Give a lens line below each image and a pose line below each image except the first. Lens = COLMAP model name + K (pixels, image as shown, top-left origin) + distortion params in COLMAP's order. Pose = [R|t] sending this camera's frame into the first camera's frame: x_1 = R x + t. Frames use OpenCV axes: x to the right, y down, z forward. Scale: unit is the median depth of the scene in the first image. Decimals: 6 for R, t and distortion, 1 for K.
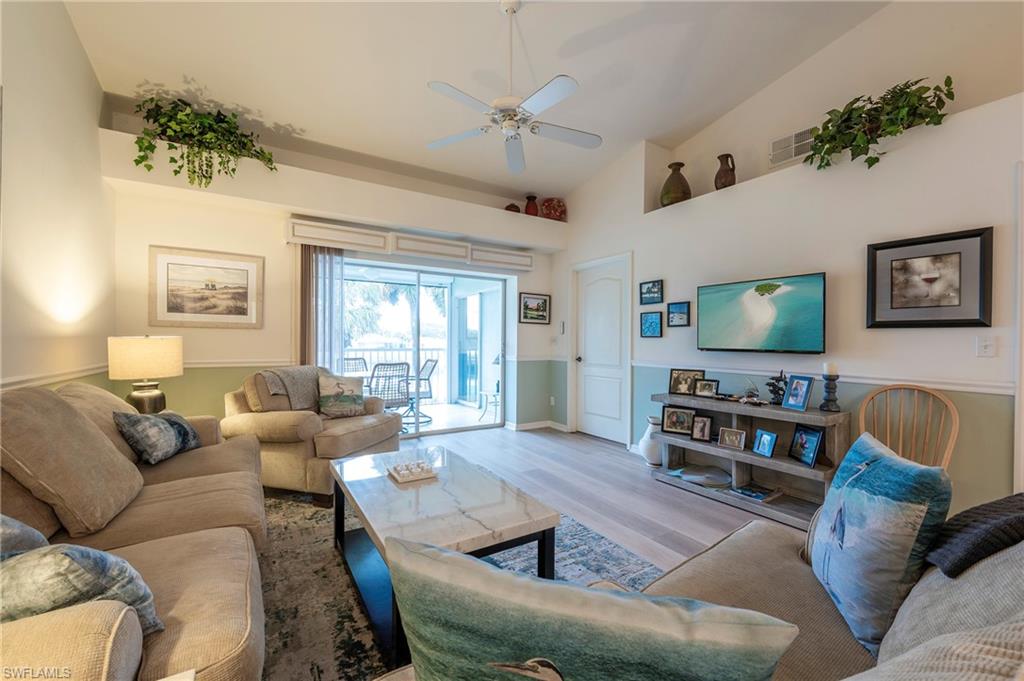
lens RADIAL K [[408.5, 0, 495.7], [0, 408.5, 339.2], [0, 0, 1]] dist [-0.001762, -0.001221]
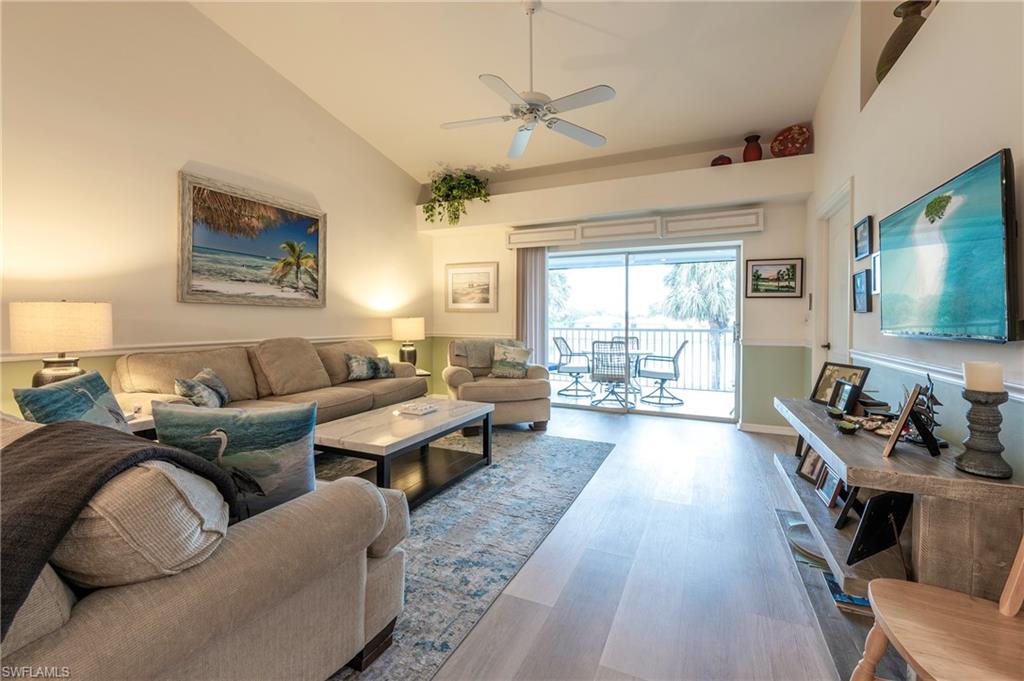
lens RADIAL K [[408.5, 0, 531.3], [0, 408.5, 323.8], [0, 0, 1]] dist [-0.001762, -0.001221]
pose [[0.580620, 0.000838, -0.814174, 0.665842], [0.001359, 0.999997, 0.001999, 0.012290], [0.814174, -0.002267, 0.580617, 0.271824]]
